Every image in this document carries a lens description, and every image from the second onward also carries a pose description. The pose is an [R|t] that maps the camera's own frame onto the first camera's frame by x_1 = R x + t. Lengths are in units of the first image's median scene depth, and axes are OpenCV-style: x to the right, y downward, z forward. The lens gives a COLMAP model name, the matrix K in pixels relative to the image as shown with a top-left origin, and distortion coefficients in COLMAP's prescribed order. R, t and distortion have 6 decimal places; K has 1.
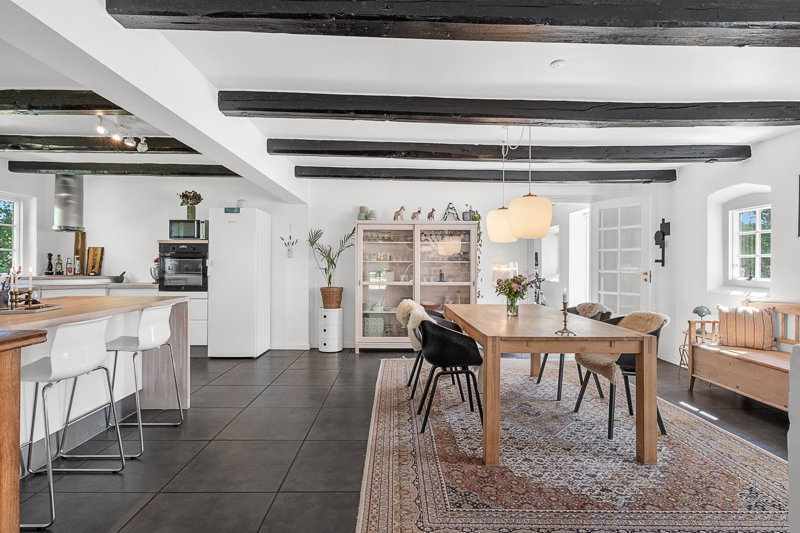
lens RADIAL K [[405.7, 0, 400.6], [0, 405.7, 265.0], [0, 0, 1]] dist [-0.003811, -0.001760]
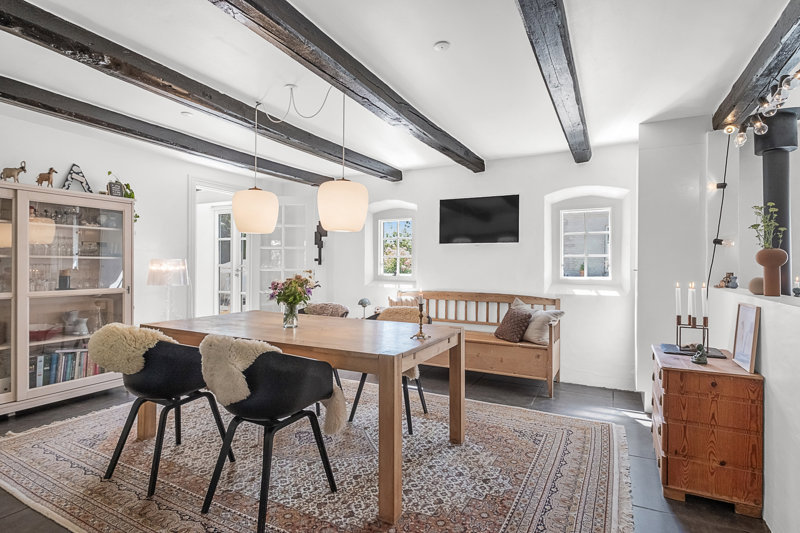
lens RADIAL K [[405.7, 0, 400.8], [0, 405.7, 267.4], [0, 0, 1]] dist [-0.003811, -0.001760]
pose [[0.483878, -0.005125, 0.875120, -0.273173], [-0.002966, 0.999968, 0.007496, 0.001980], [-0.875130, -0.006223, 0.483848, 0.377297]]
